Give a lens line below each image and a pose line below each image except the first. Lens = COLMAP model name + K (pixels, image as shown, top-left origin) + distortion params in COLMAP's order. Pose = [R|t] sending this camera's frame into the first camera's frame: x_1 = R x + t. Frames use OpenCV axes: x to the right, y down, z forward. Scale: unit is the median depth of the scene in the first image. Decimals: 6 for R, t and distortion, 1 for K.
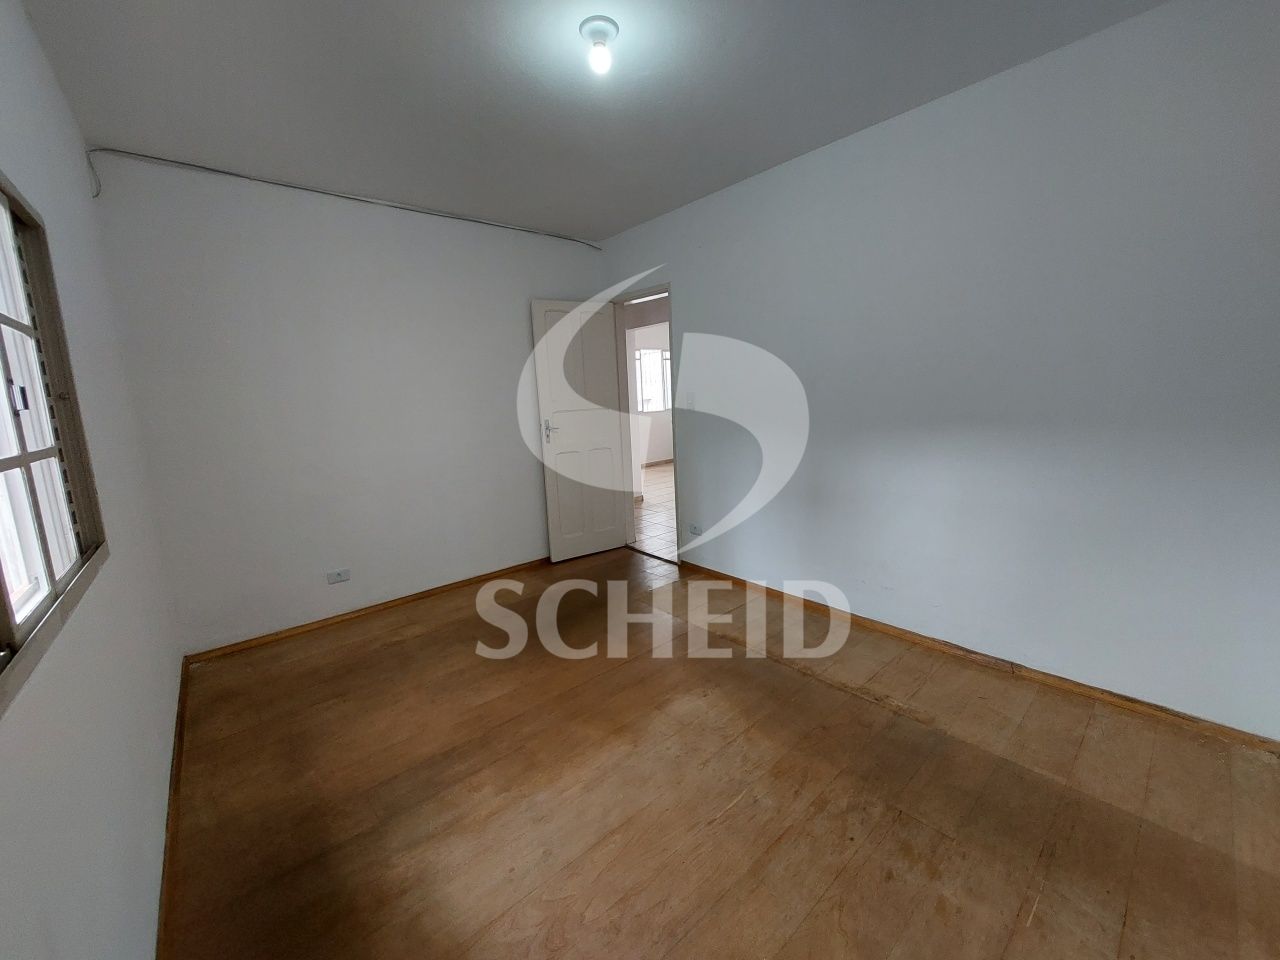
lens RADIAL K [[518.4, 0, 640.0], [0, 518.4, 480.0], [0, 0, 1]] dist [-0.001944, -0.000144]
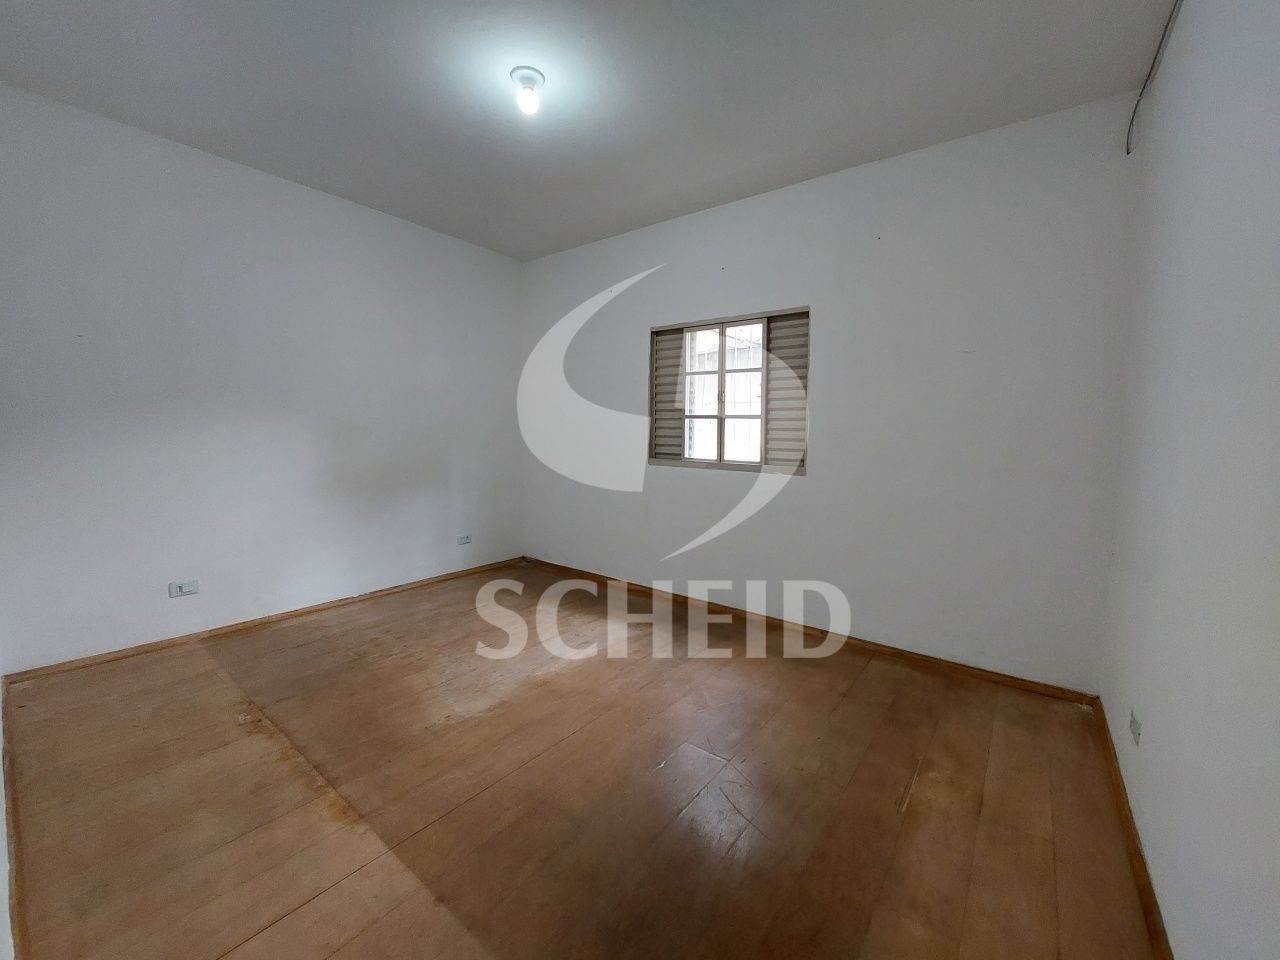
lens RADIAL K [[518.4, 0, 640.0], [0, 518.4, 480.0], [0, 0, 1]] dist [-0.001944, -0.000144]
pose [[-0.979837, 0.044537, -0.194772, -0.057183], [-0.007765, 0.965615, 0.259859, -0.285358], [0.199648, 0.256132, -0.945800, 2.294263]]
